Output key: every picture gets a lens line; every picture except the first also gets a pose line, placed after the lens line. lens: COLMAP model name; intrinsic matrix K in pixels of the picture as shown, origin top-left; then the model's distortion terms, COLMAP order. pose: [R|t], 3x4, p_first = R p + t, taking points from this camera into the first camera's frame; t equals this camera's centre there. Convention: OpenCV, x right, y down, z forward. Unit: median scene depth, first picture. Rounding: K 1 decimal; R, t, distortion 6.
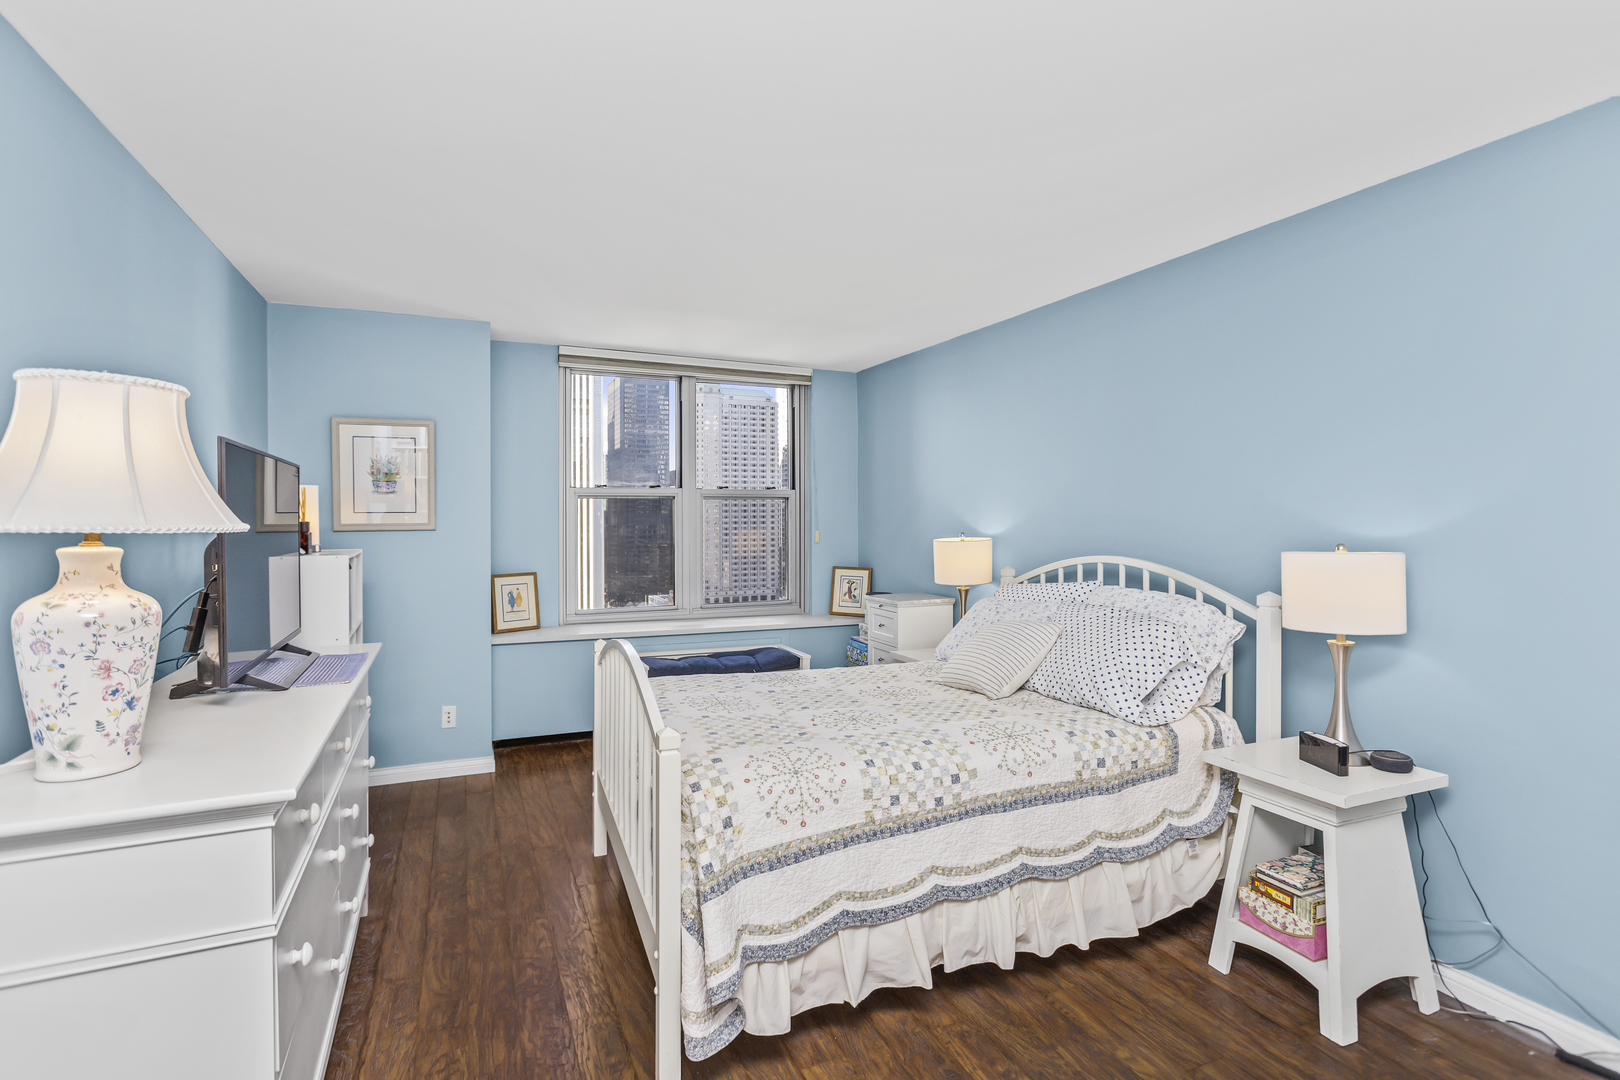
lens RADIAL K [[791.8, 0, 810.2], [0, 791.8, 518.7], [0, 0, 1]] dist [0.000112, 0.000066]
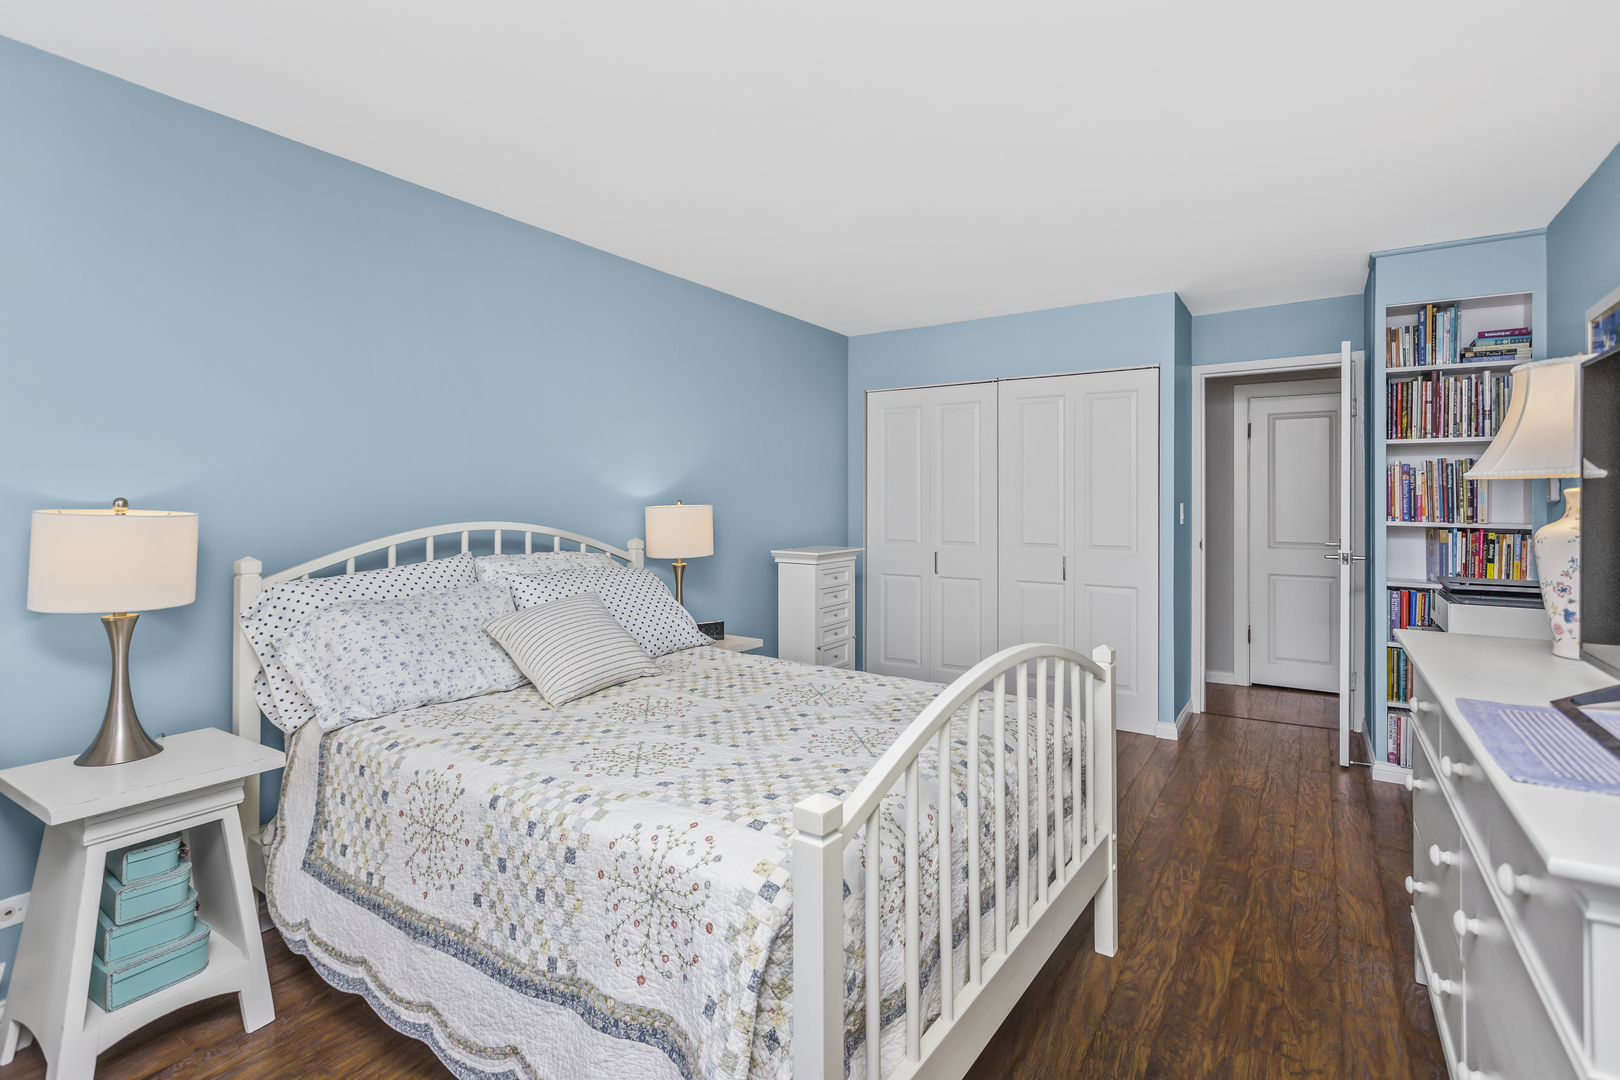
lens RADIAL K [[779.2, 0, 808.8], [0, 779.2, 497.6], [0, 0, 1]] dist [-0.000533, -0.000160]
pose [[-0.547729, -0.000326, 0.836656, -0.628108], [-0.000524, 1.000000, 0.000047, 0.022600], [-0.836656, -0.000413, -0.547729, 1.379122]]
